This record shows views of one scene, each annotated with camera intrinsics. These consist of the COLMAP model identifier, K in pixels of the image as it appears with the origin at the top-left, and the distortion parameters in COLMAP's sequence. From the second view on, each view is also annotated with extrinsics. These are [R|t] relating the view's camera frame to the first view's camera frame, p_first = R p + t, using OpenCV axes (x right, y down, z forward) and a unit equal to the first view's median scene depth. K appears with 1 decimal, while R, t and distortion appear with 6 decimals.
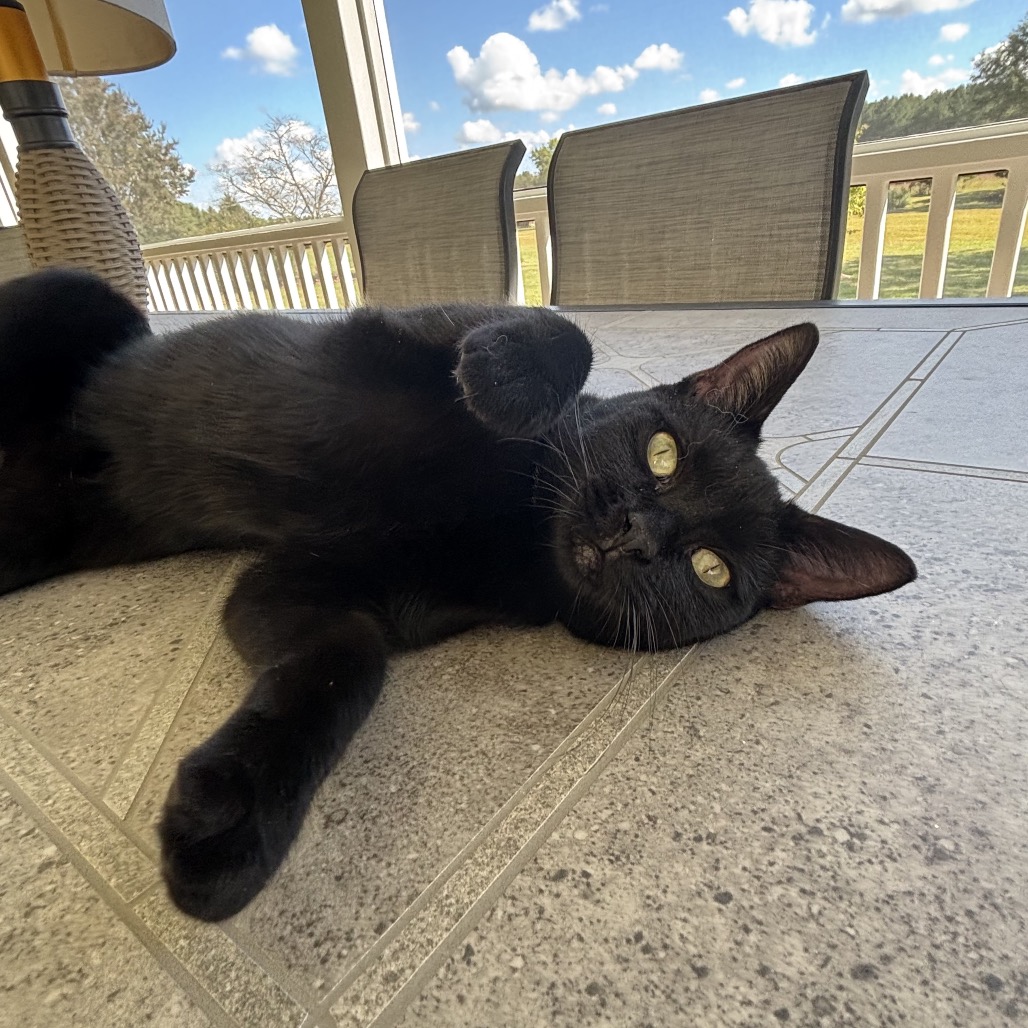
lens RADIAL K [[694.5, 0, 514.0], [0, 694.5, 514.0], [0, 0, 1]] dist [0.007621, -0.015645]
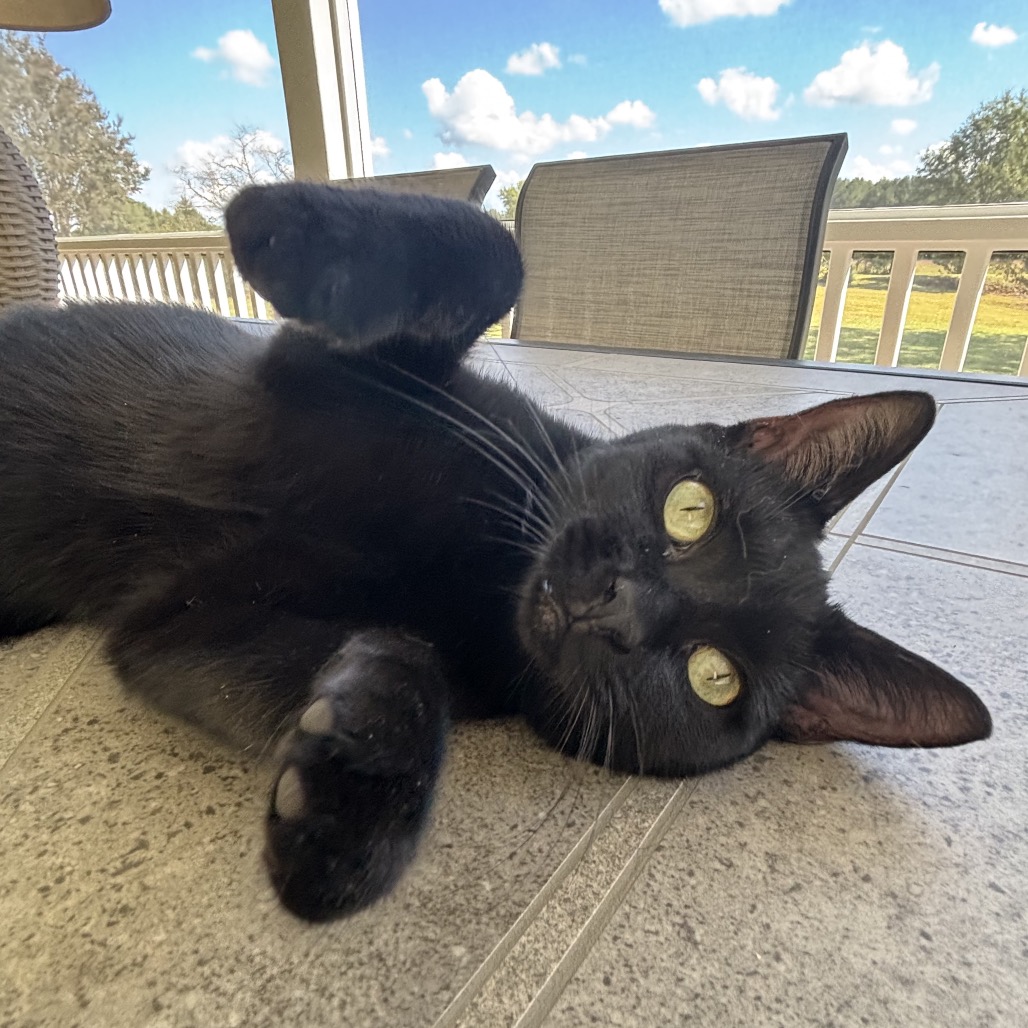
lens RADIAL K [[707.0, 0, 514.0], [0, 707.0, 514.0], [0, 0, 1]] dist [-0.008076, -0.002777]
pose [[0.993992, 0.076141, 0.078631, -0.001650], [-0.071991, 0.995925, -0.054327, -0.054497], [-0.082447, 0.048339, 0.995422, 0.284777]]
